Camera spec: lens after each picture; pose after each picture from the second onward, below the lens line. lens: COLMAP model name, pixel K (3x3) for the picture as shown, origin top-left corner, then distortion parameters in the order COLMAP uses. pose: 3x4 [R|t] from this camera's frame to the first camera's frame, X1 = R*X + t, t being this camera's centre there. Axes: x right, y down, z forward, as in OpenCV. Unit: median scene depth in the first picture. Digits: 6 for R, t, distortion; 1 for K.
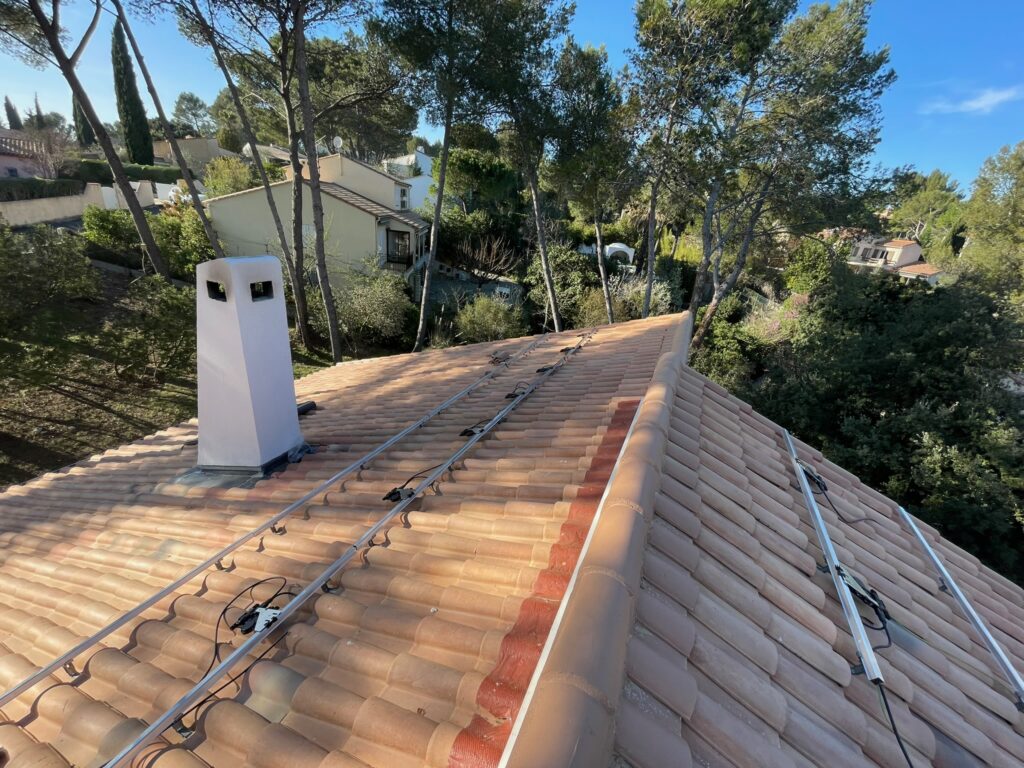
lens RADIAL K [[411.7, 0, 512.0], [0, 411.7, 384.0], [0, 0, 1]] dist [-0.000370, -0.000224]
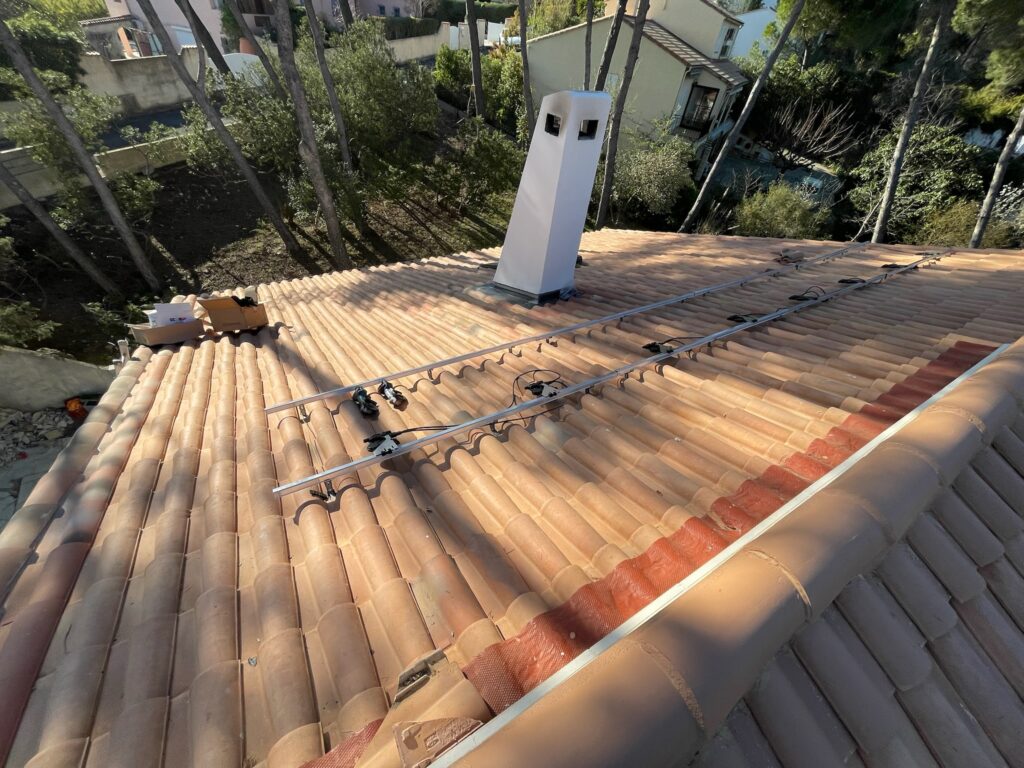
lens RADIAL K [[411.7, 0, 512.0], [0, 411.7, 384.0], [0, 0, 1]] dist [-0.000370, -0.000224]
pose [[0.822127, 0.371305, -0.431555, -0.054766], [-0.245113, 0.915041, 0.320343, 0.063906], [0.513836, -0.157583, 0.843291, -0.074554]]
